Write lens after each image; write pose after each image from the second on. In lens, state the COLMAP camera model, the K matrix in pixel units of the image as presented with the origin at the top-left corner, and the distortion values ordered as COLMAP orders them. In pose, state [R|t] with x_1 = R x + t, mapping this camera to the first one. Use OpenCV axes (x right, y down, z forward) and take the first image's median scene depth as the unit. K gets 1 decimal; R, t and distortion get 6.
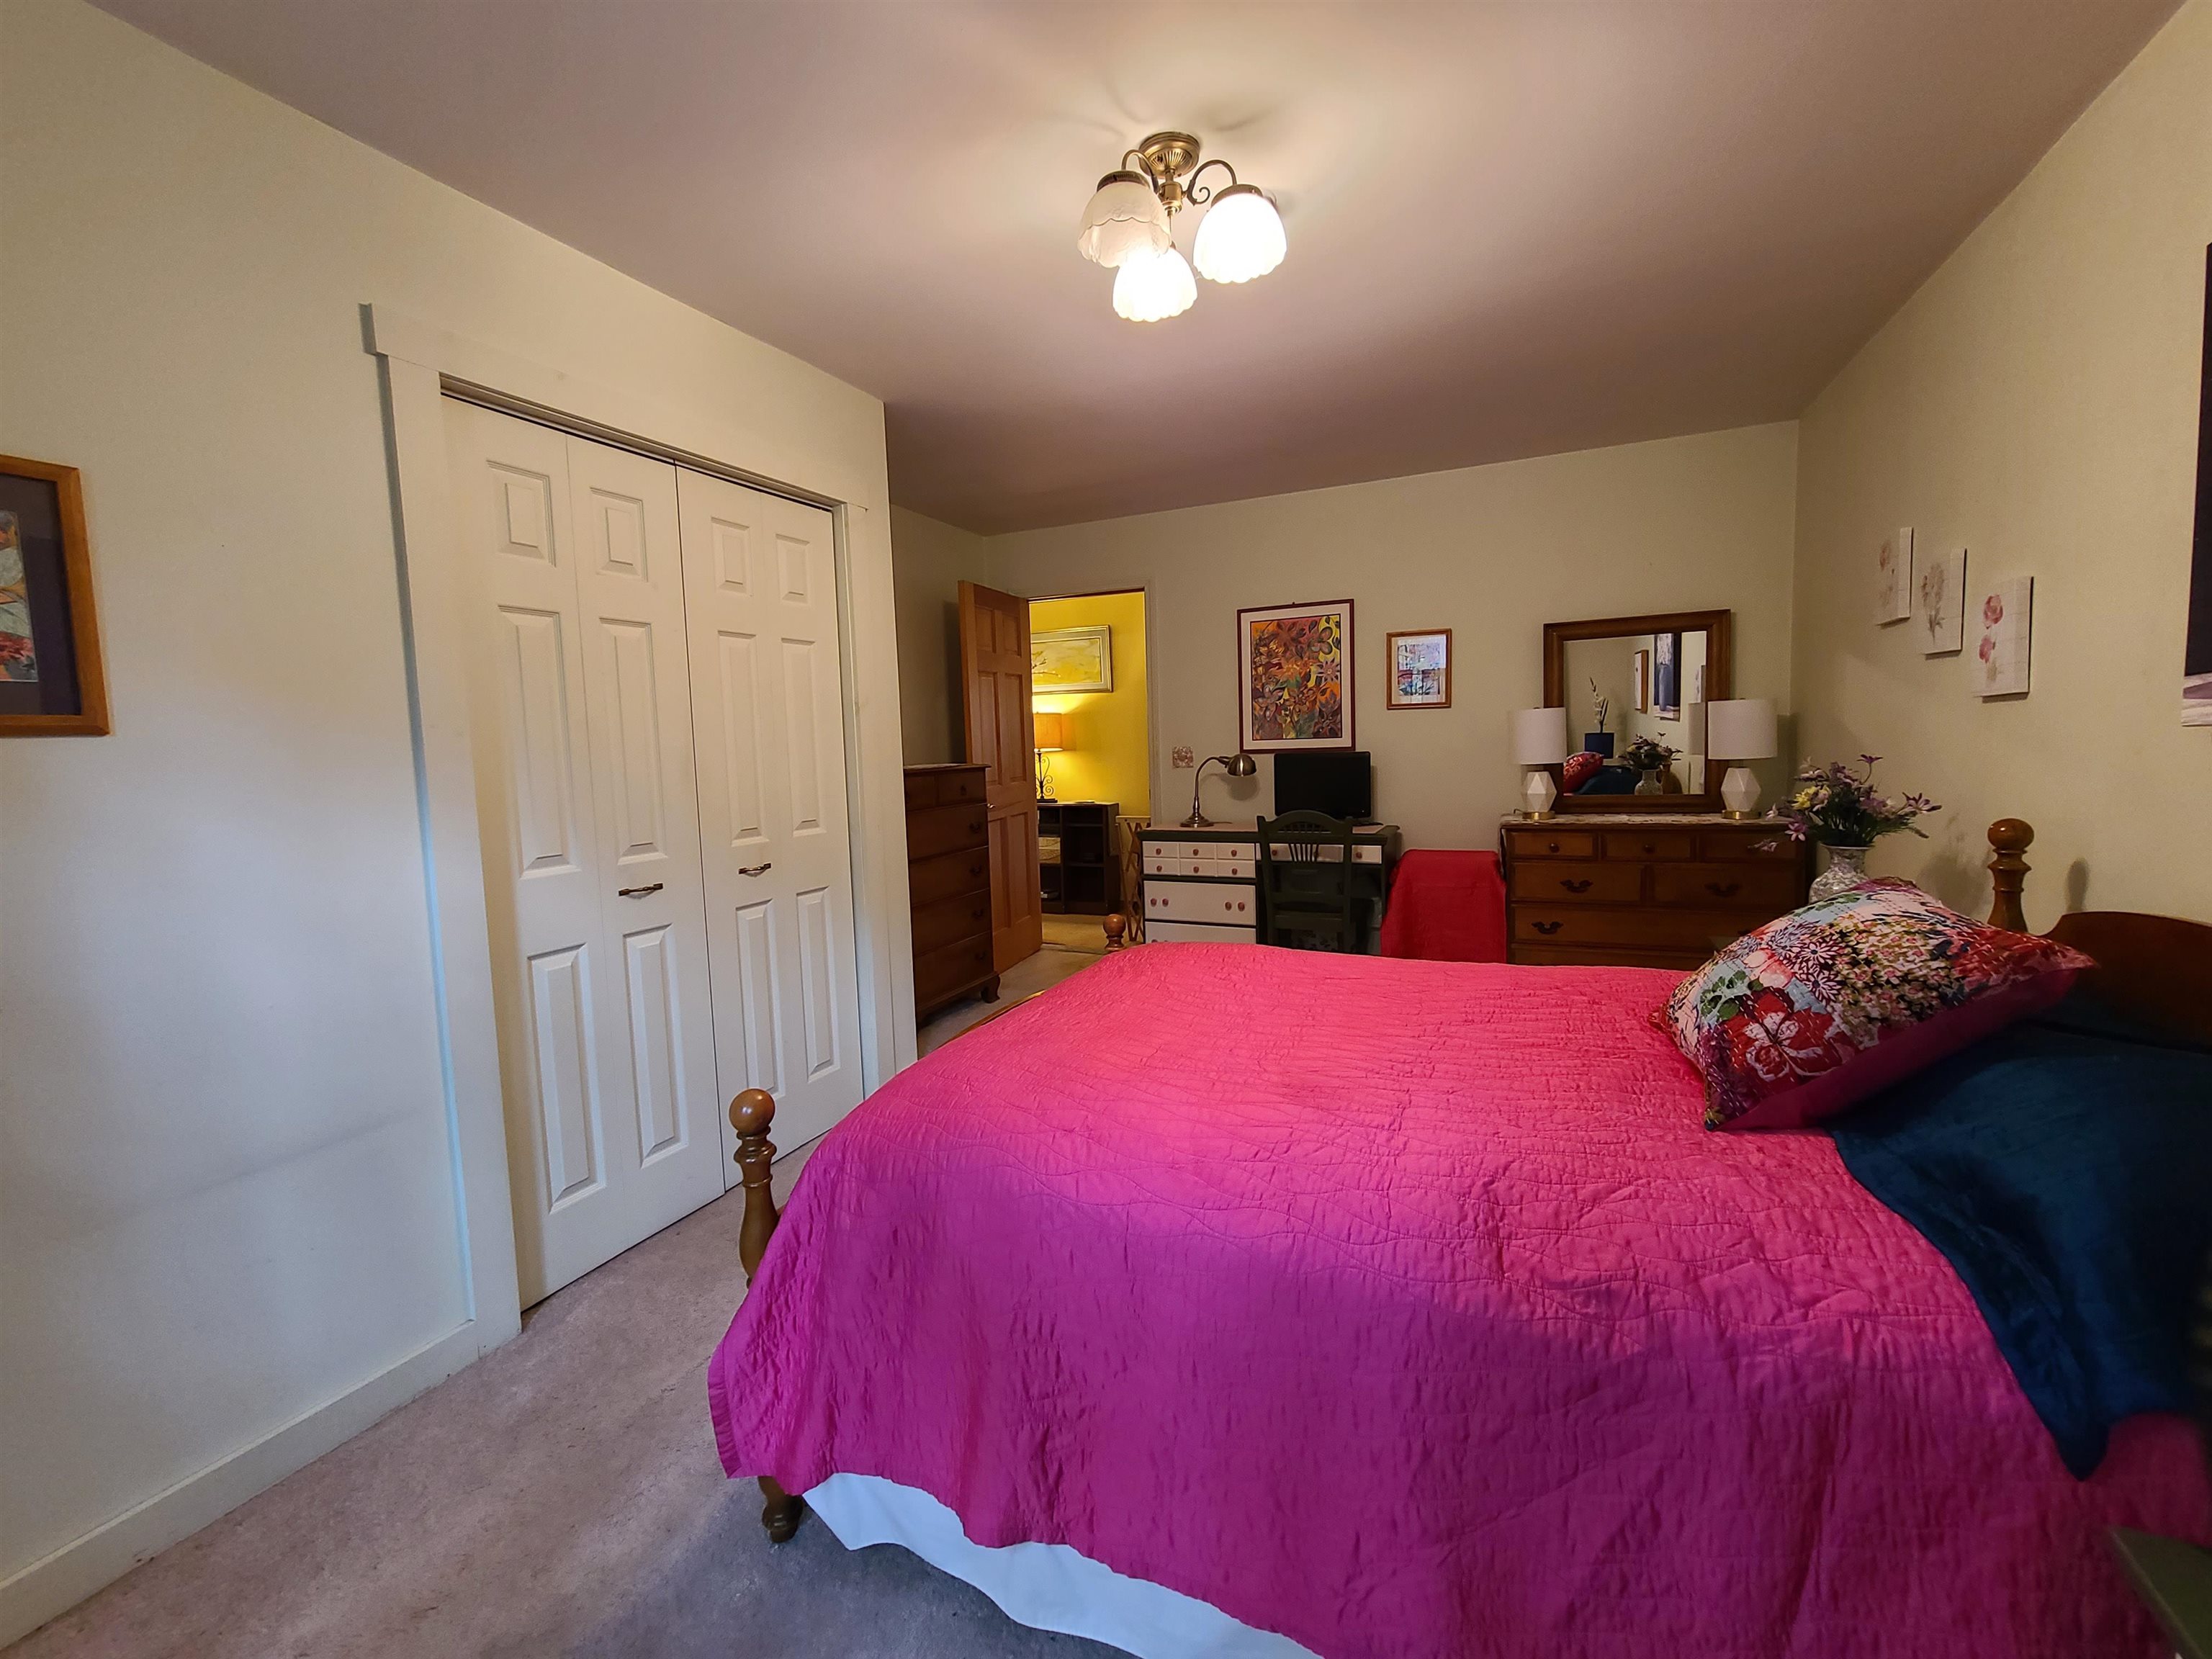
lens RADIAL K [[900.7, 0, 1107.4], [0, 900.7, 822.2], [0, 0, 1]] dist [-0.003051, 0.000574]
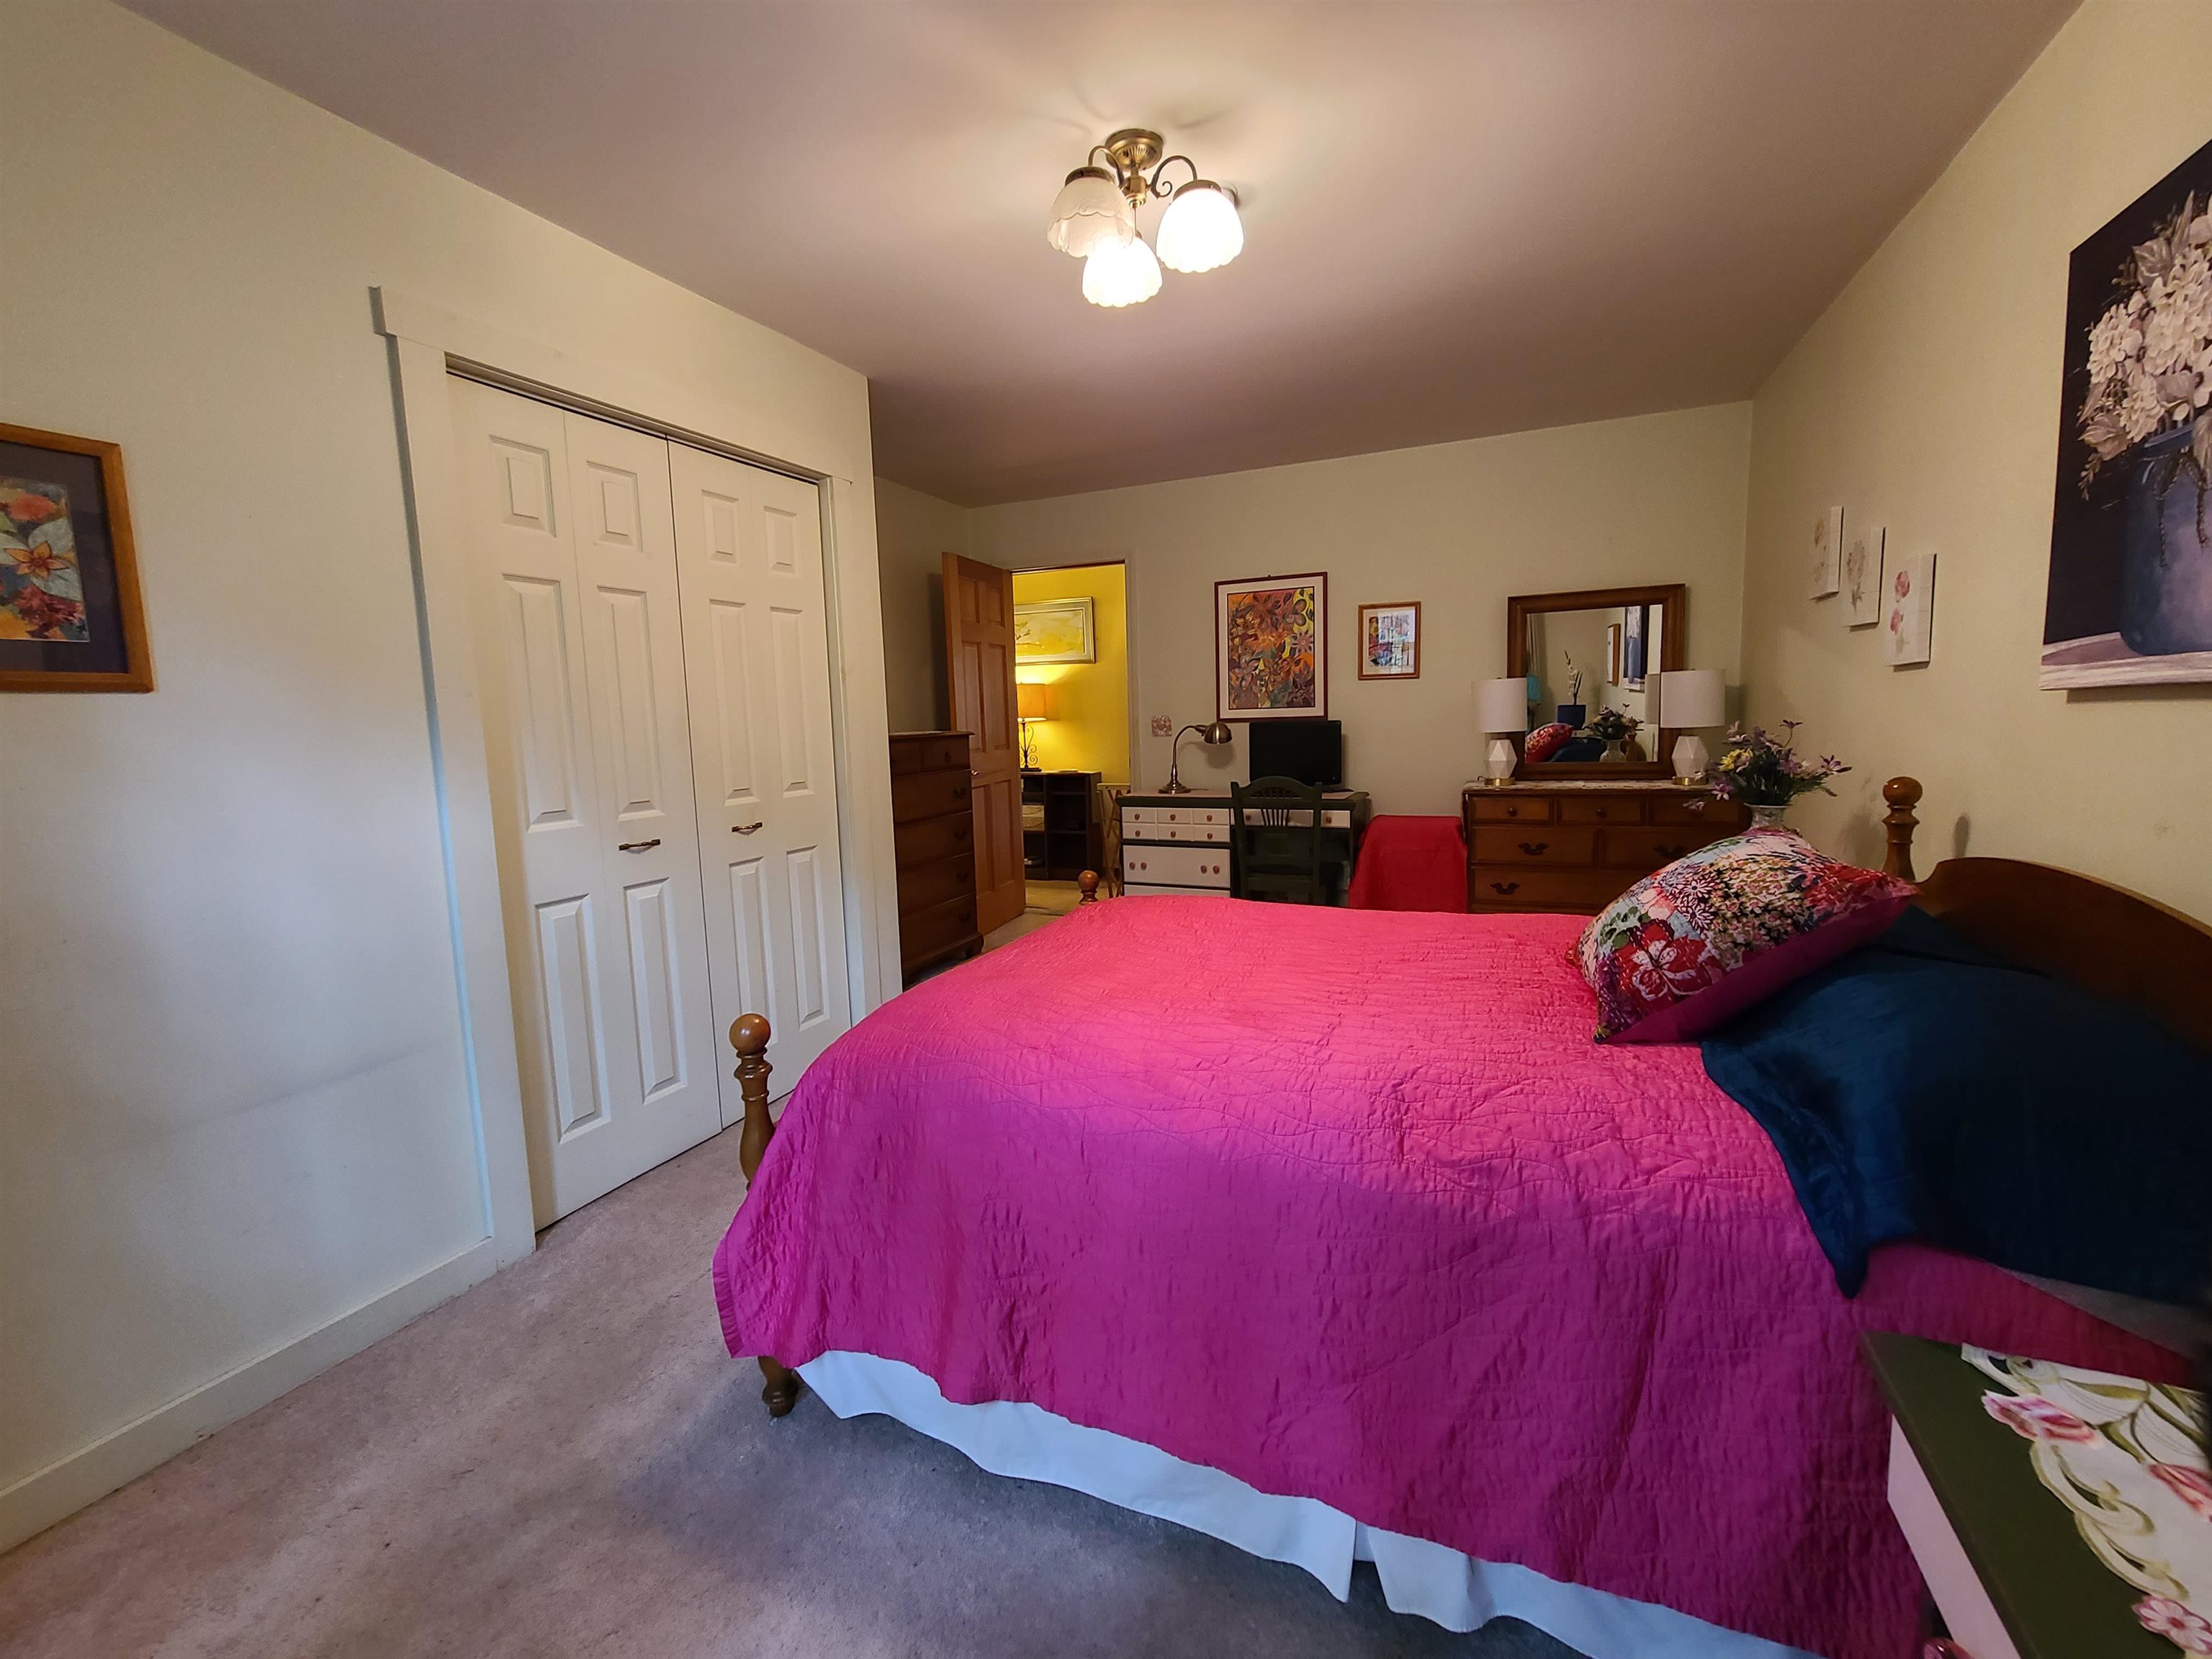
lens RADIAL K [[900.7, 0, 1108.0], [0, 900.7, 821.3], [0, 0, 1]] dist [-0.003051, 0.000574]
pose [[0.999918, 0.001102, 0.012726, 0.030633], [-0.001456, 0.999611, 0.027857, 0.026436], [-0.012690, -0.027874, 0.999531, -0.102771]]
